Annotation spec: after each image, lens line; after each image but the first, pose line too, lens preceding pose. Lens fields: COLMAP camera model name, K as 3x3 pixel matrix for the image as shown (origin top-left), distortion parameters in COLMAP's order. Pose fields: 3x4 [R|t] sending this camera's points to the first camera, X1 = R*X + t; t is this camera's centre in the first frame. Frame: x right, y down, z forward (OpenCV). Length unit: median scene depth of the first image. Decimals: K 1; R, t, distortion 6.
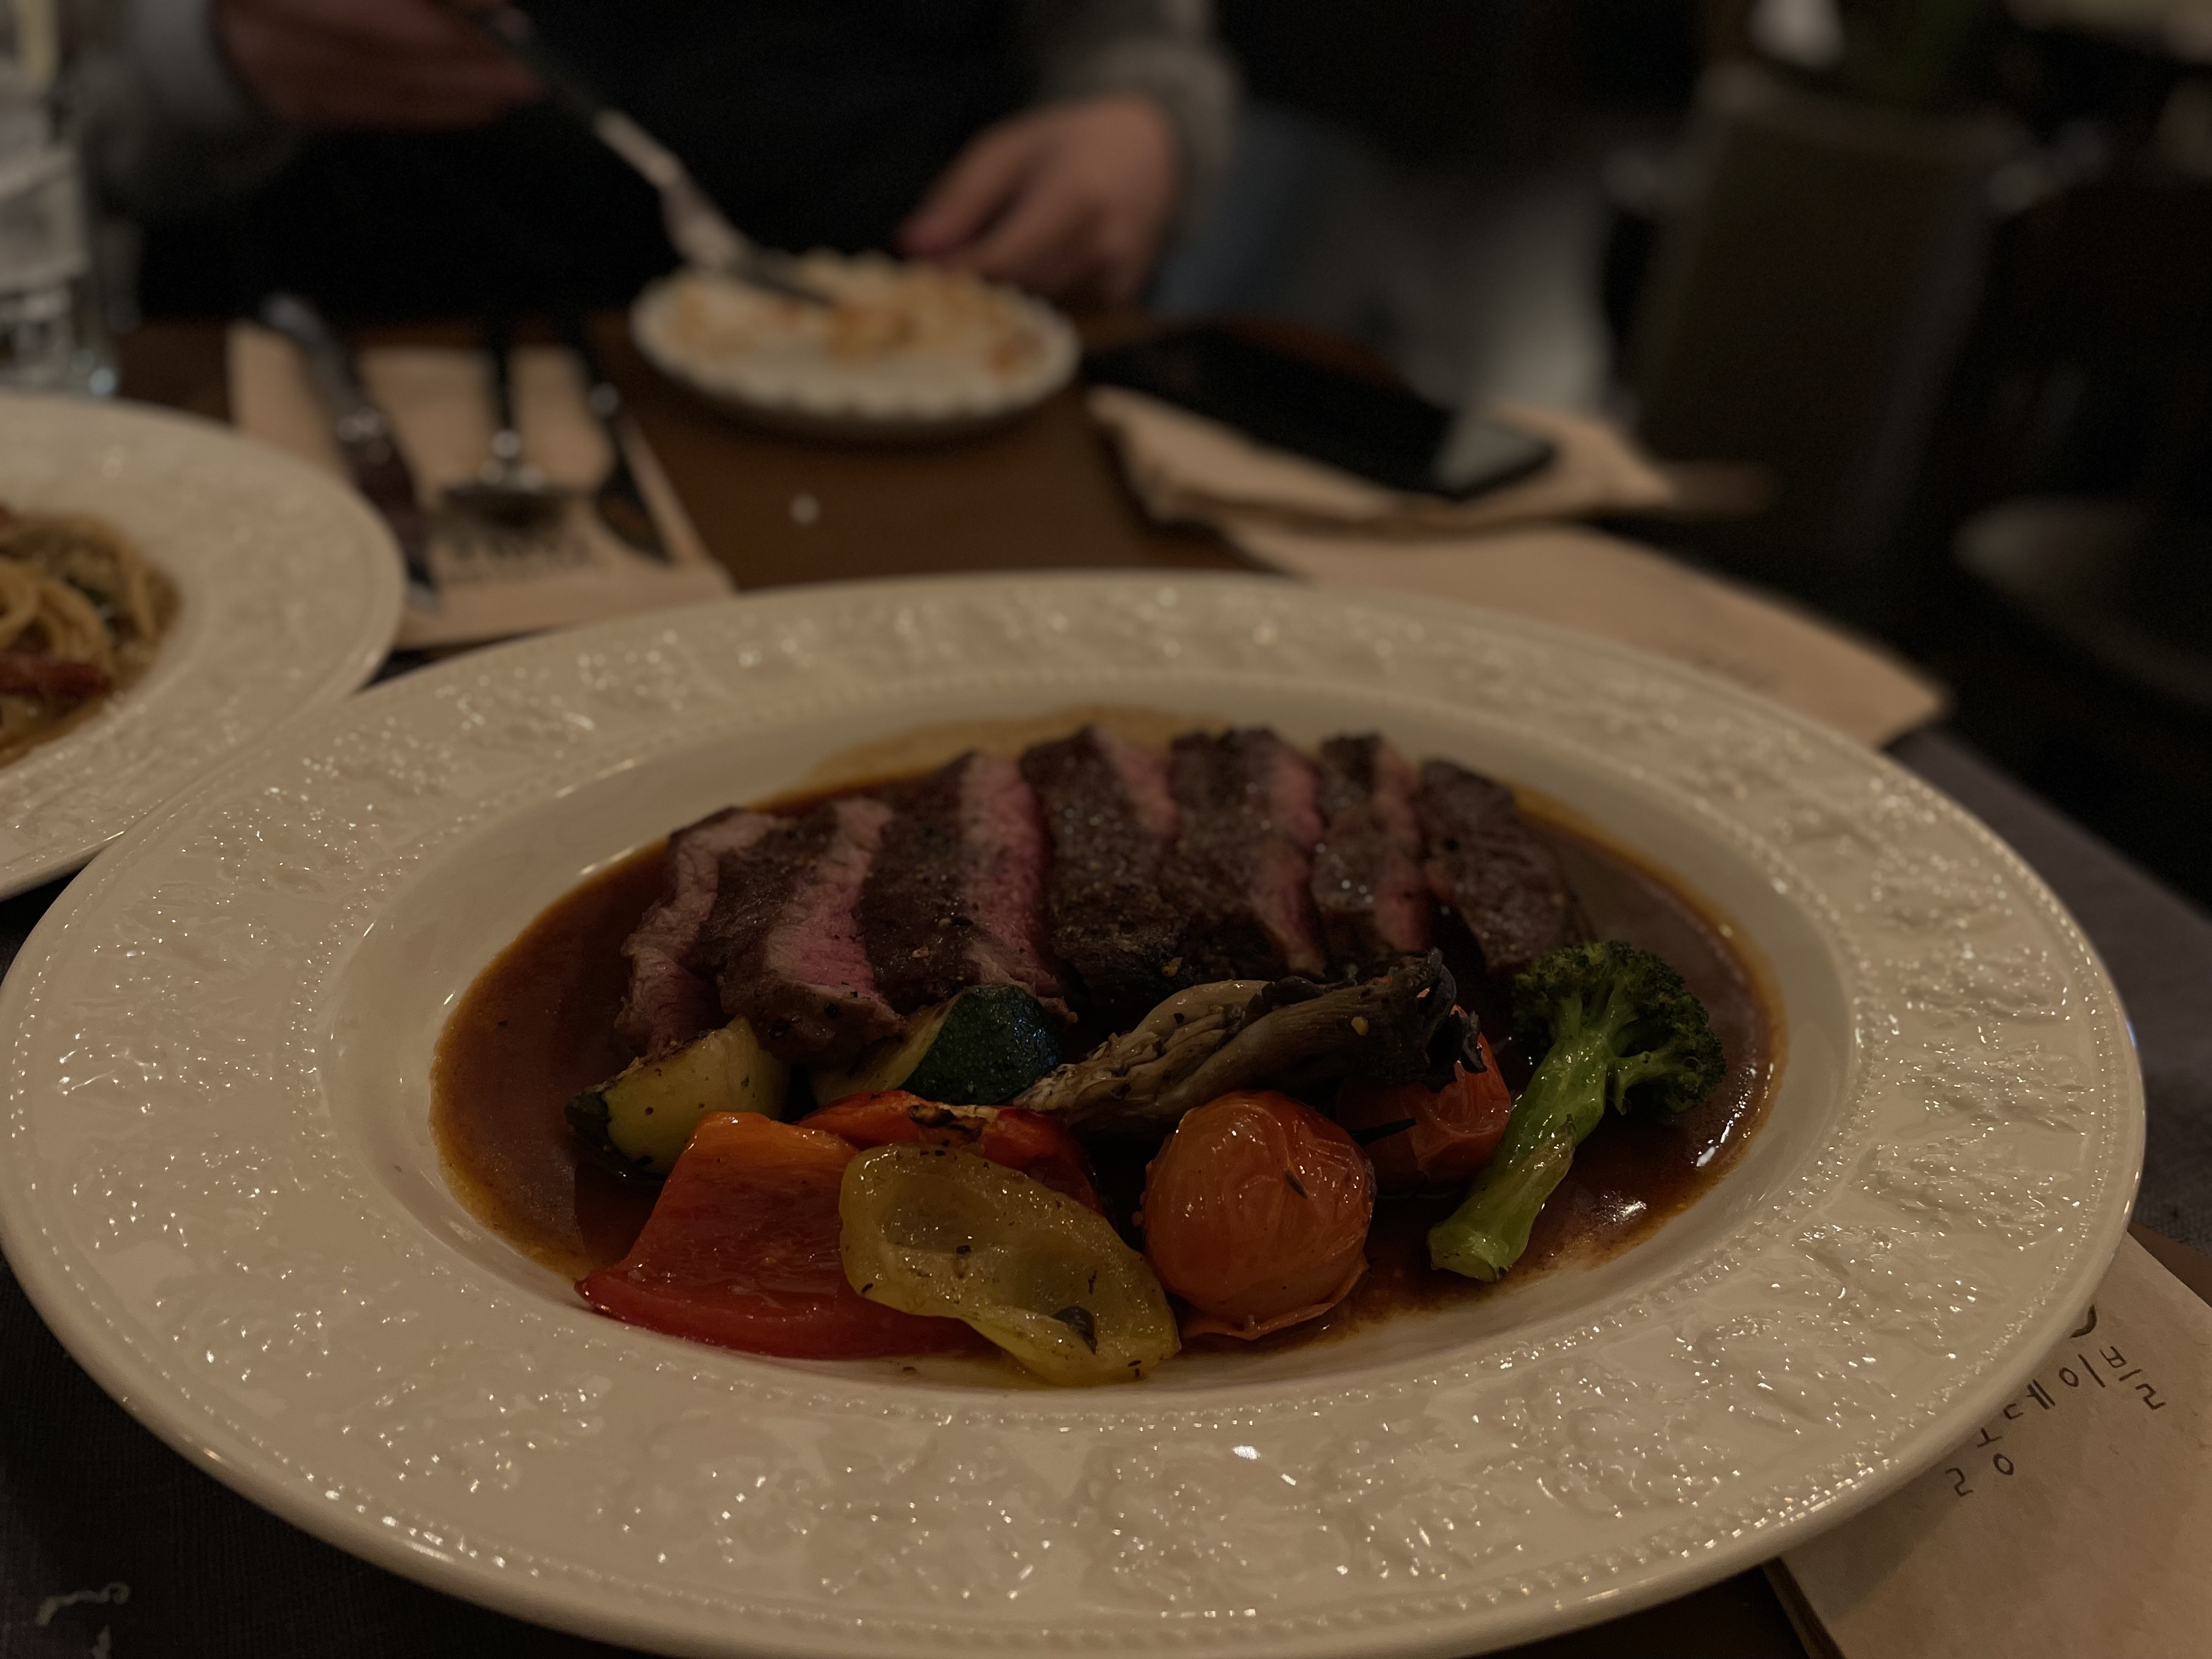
lens RADIAL K [[1672.3, 0, 1106.0], [0, 1672.3, 829.5], [0, 0, 1]] dist [0.091162, -0.117860]
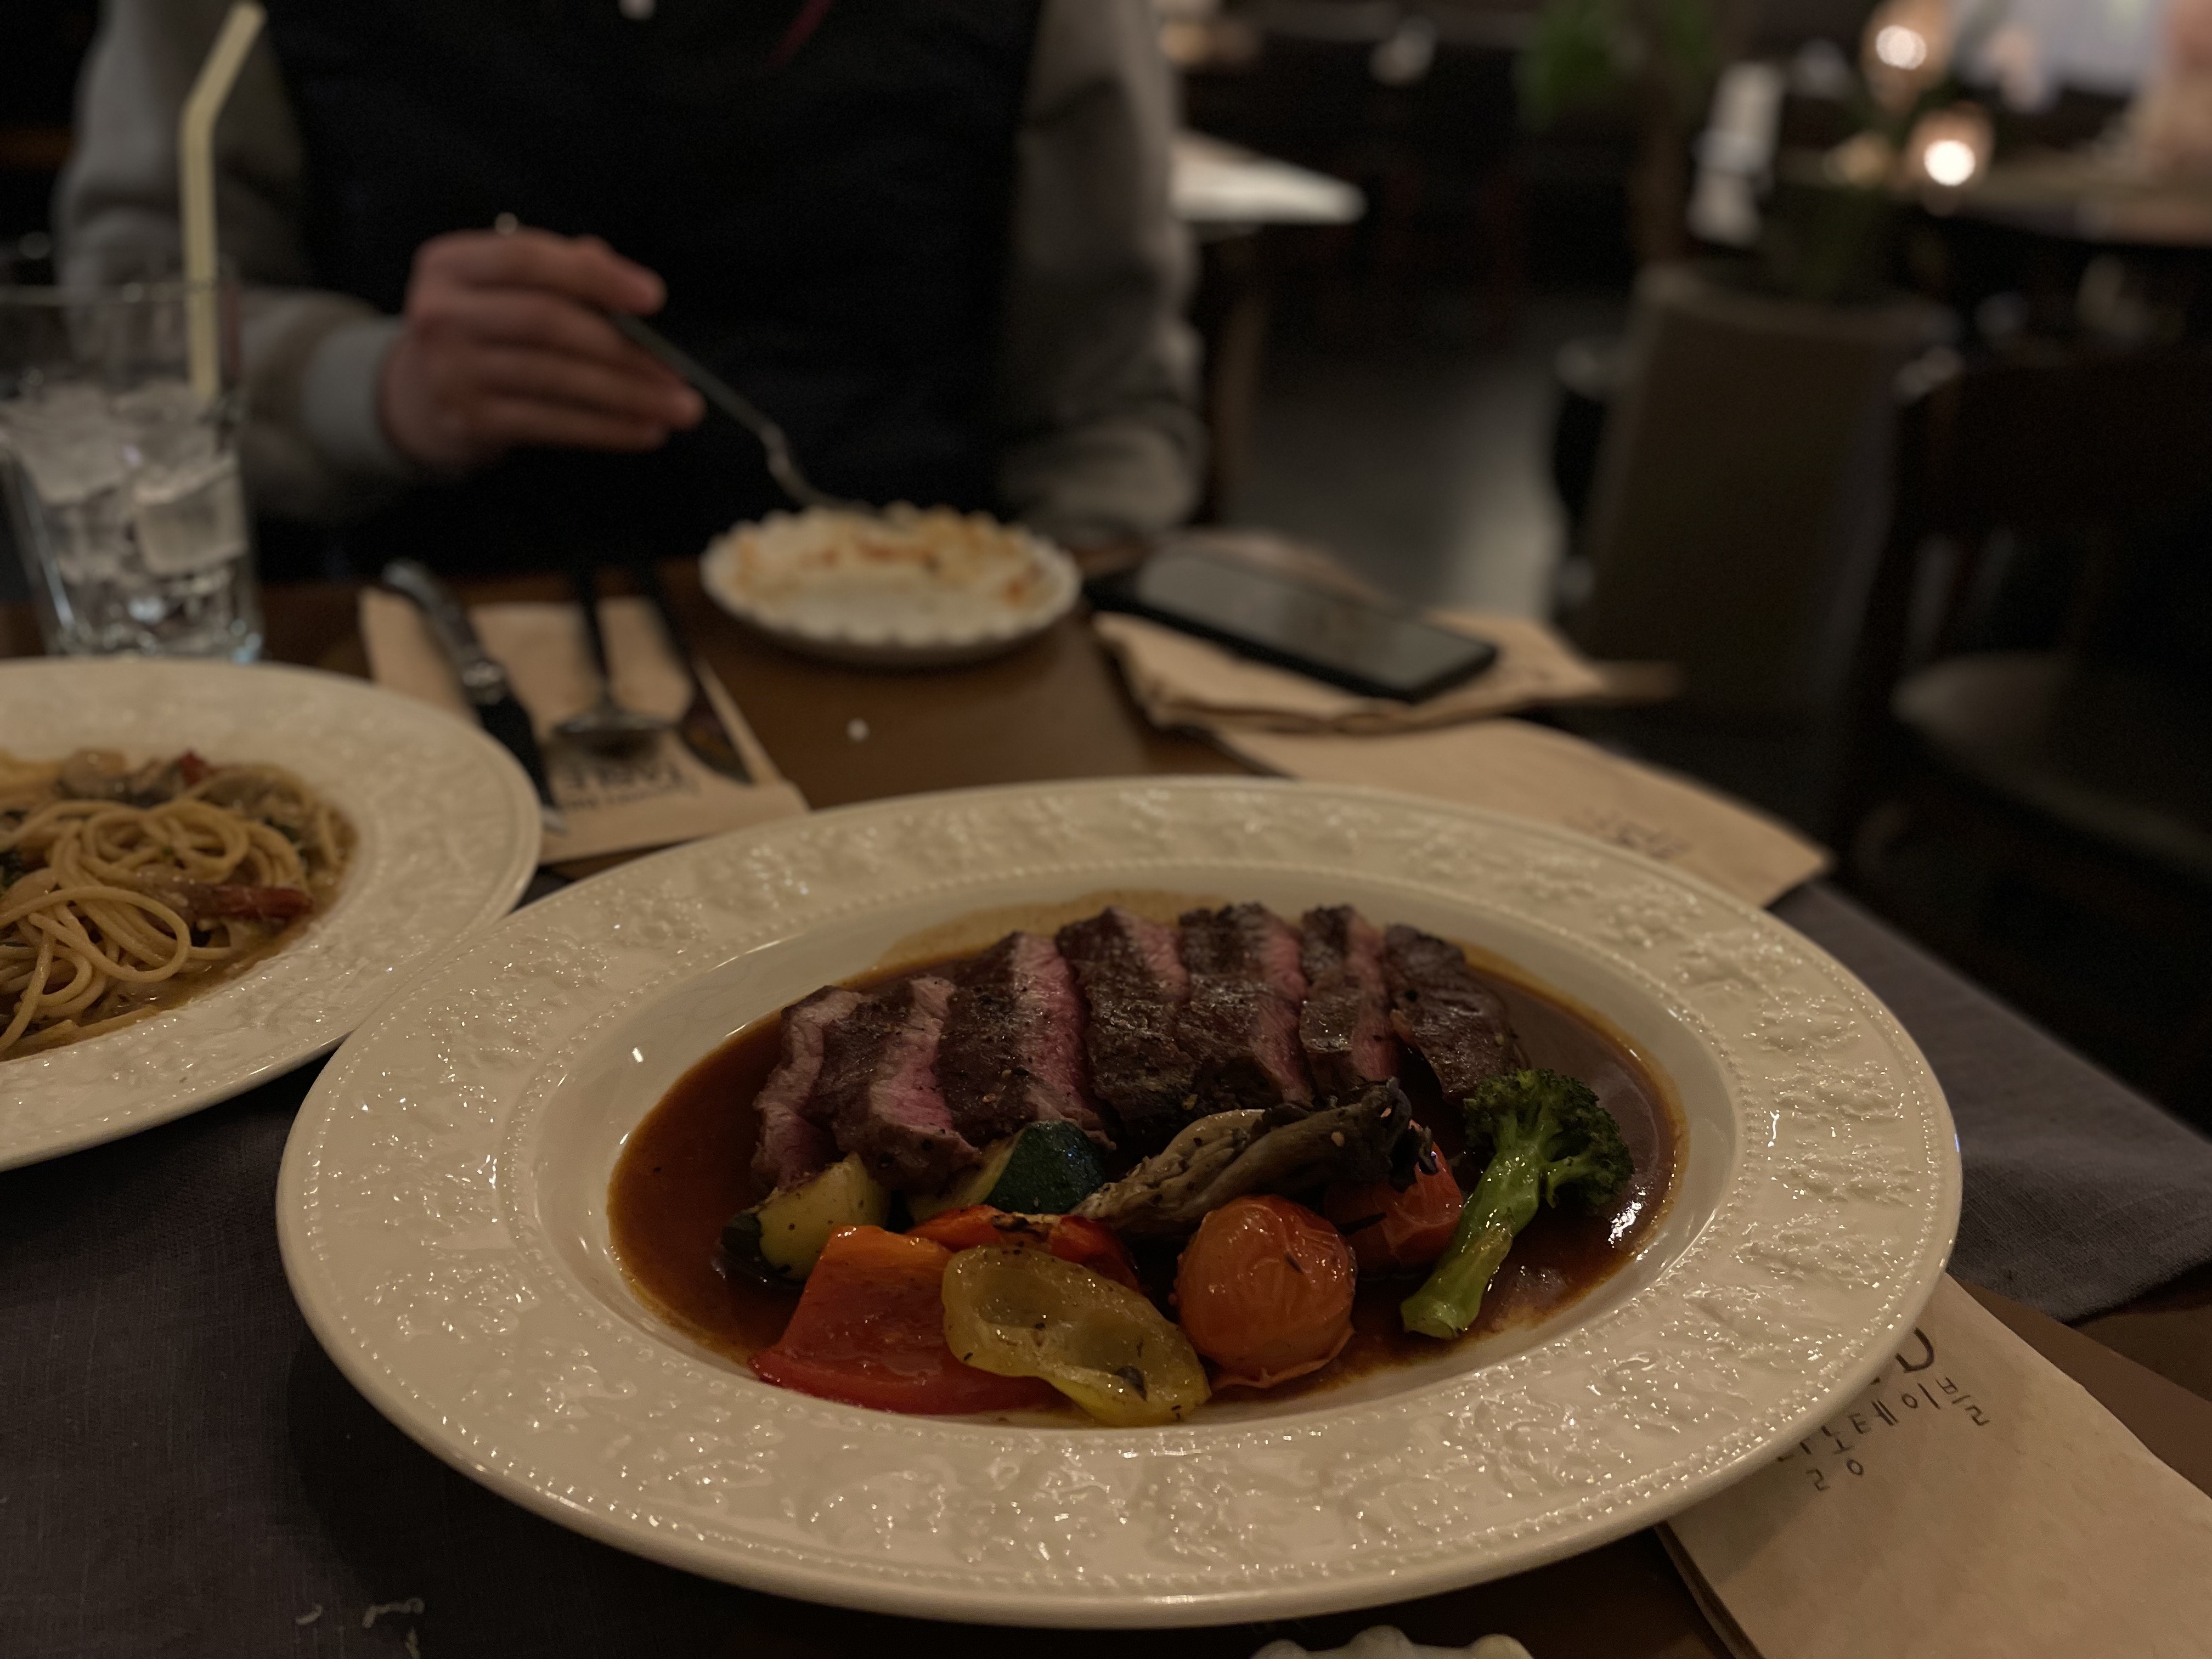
lens RADIAL K [[1672.3, 0, 1106.0], [0, 1672.3, 829.5], [0, 0, 1]] dist [0.091162, -0.117860]
pose [[0.999319, -0.036716, 0.003779, -0.019929], [0.036910, 0.994698, -0.095986, -0.002628], [-0.000235, 0.096060, 0.995376, -0.261064]]
